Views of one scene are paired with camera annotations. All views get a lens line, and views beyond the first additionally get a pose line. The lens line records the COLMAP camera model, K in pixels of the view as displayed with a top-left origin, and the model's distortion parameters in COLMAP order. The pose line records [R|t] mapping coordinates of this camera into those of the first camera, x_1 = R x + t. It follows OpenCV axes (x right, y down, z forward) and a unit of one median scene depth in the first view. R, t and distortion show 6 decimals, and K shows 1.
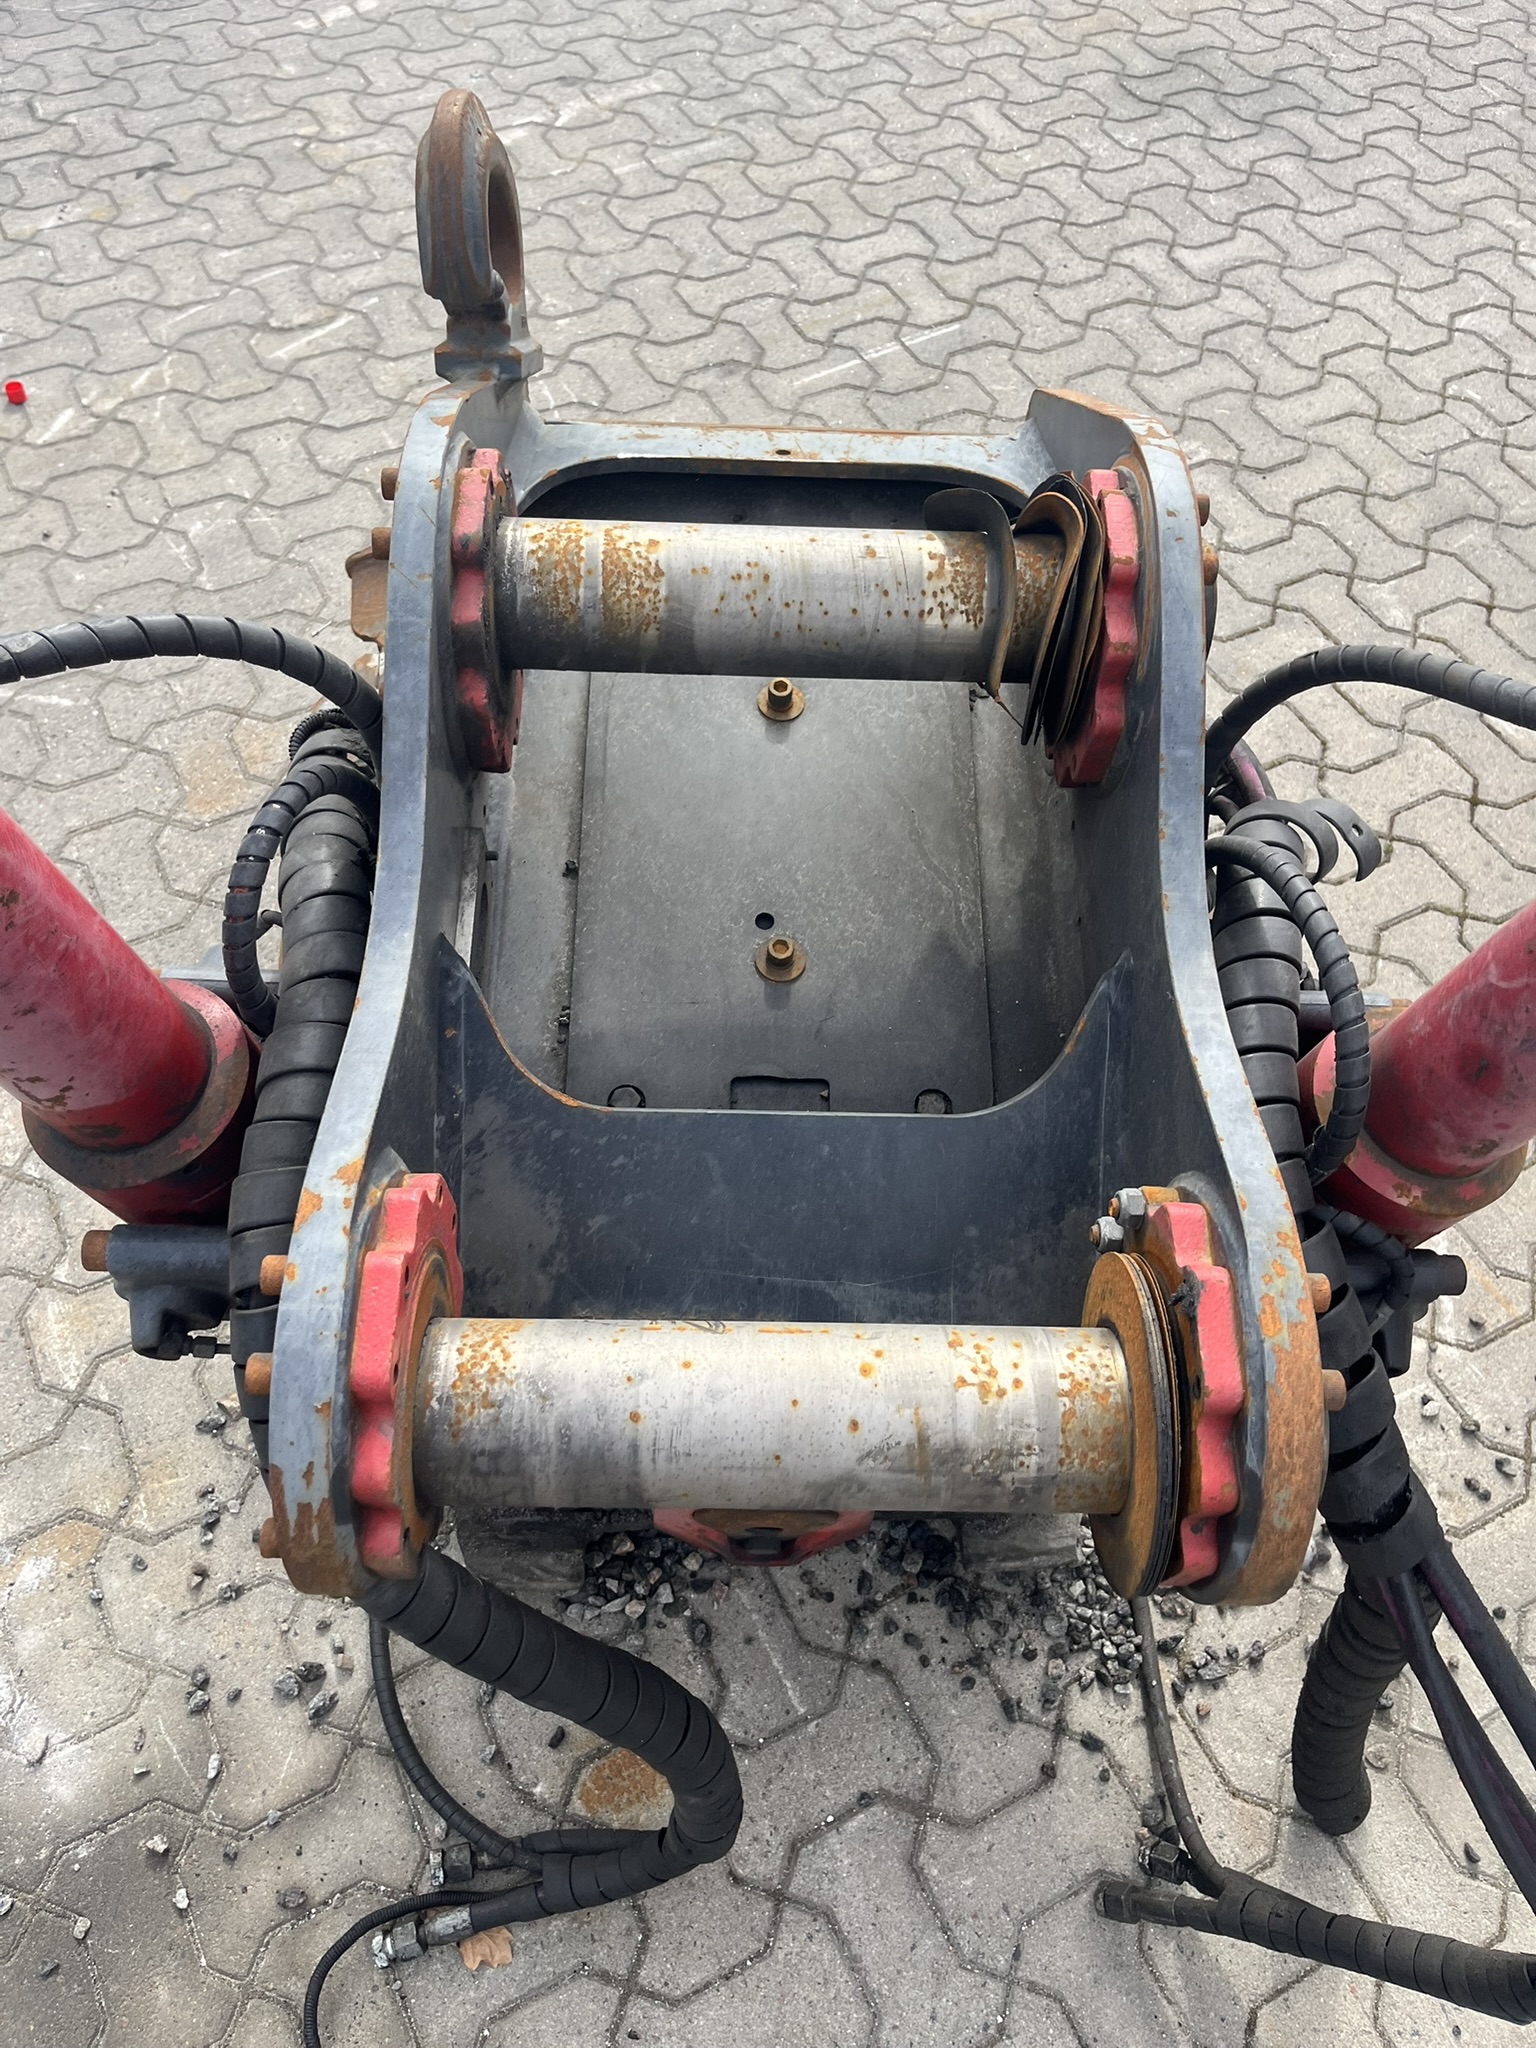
lens RADIAL K [[1548.3, 0, 752.6], [0, 1548.3, 1043.3], [0, 0, 1]] dist [0.070374, -0.098830]
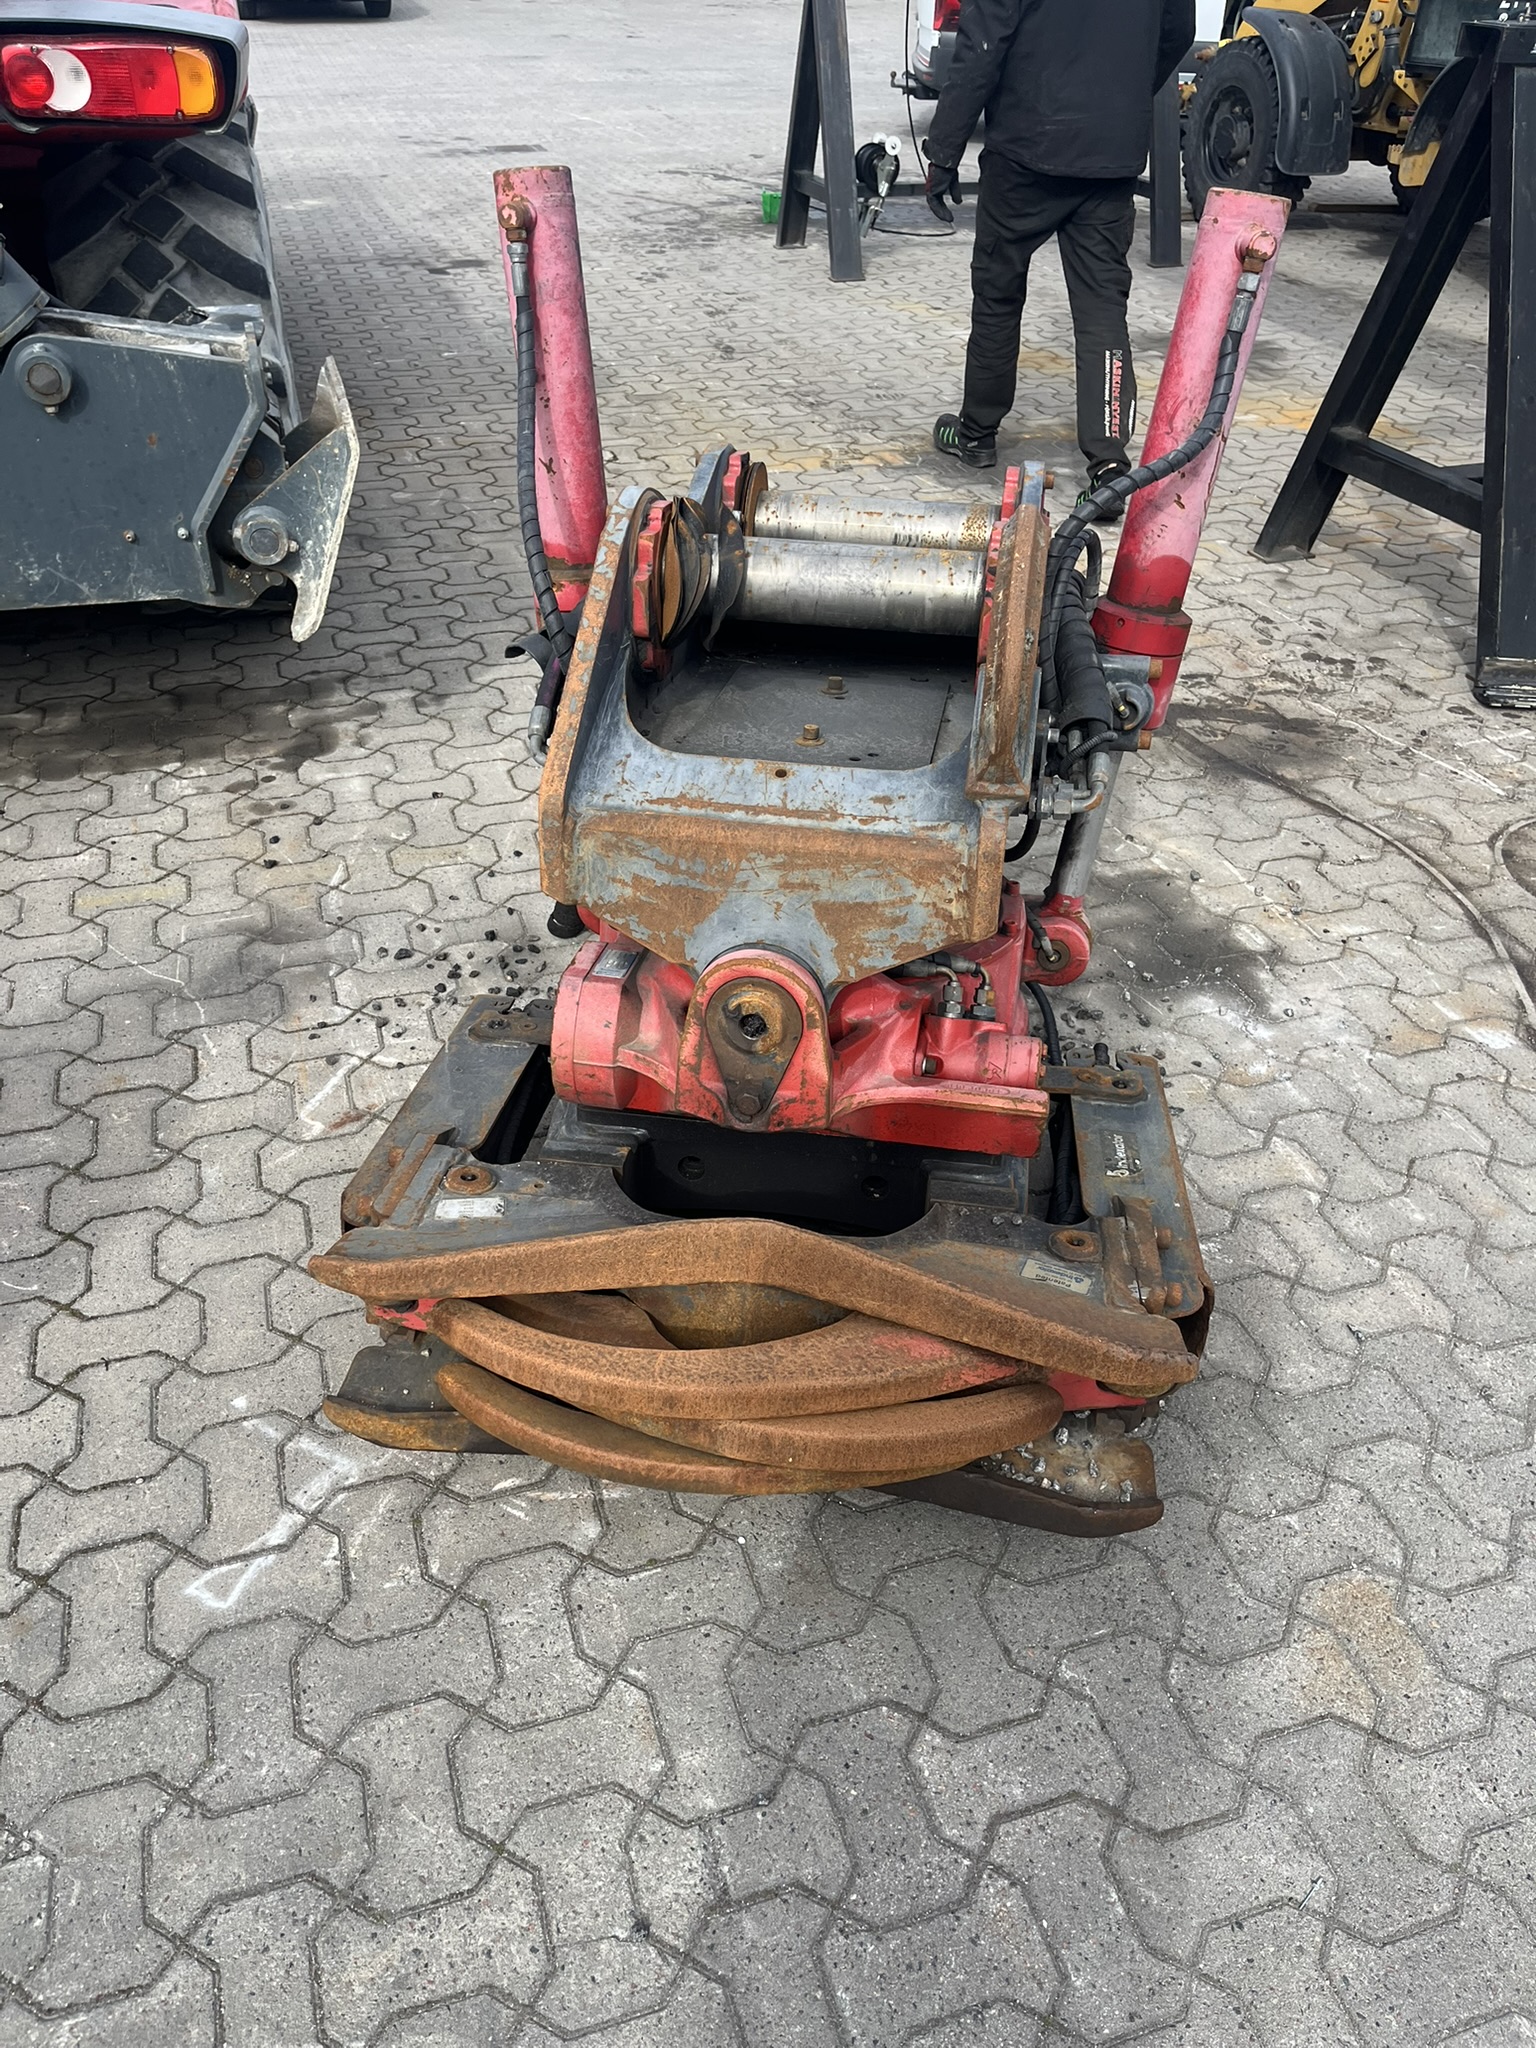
lens RADIAL K [[1548.3, 0, 765.3], [0, 1548.3, 1038.7], [0, 0, 1]] dist [0.070374, -0.098830]
pose [[-0.984742, -0.135492, 0.109200, -0.119242], [0.113374, -0.023453, 0.993276, -1.461825], [-0.132020, 0.990501, 0.038457, 1.022619]]
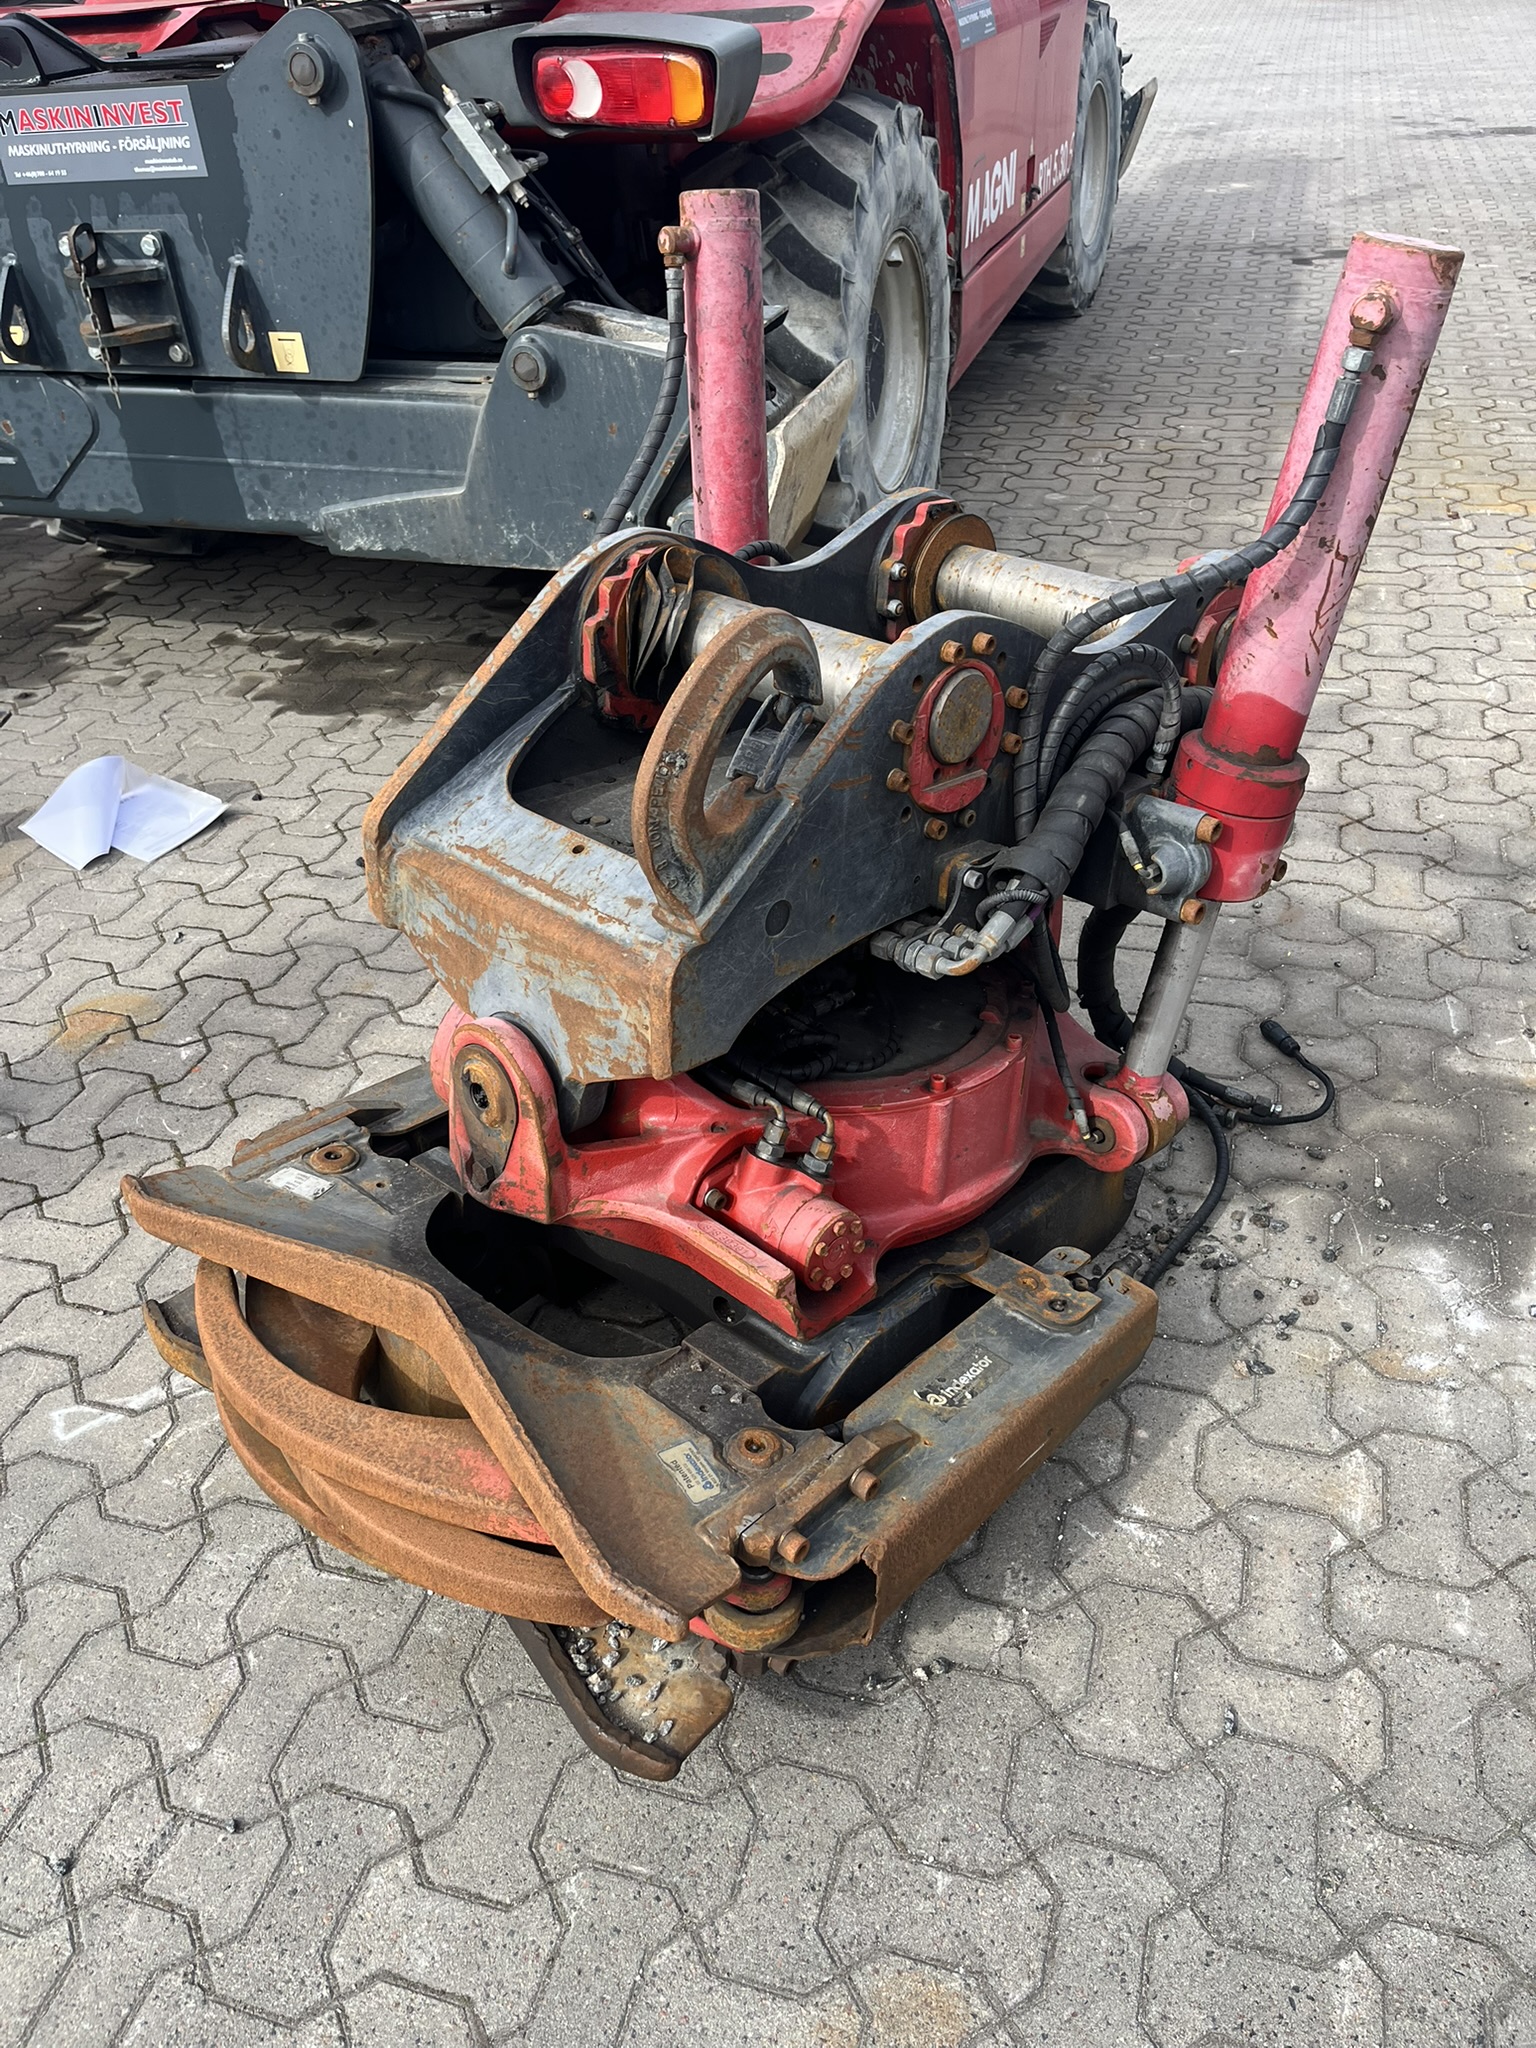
lens RADIAL K [[1548.3, 0, 757.4], [0, 1548.3, 1043.3], [0, 0, 1]] dist [0.070374, -0.098830]
pose [[-0.715669, -0.400634, 0.572110, -0.734325], [0.598297, 0.070970, 0.798125, -1.099802], [-0.360358, 0.913486, 0.188907, 0.748153]]
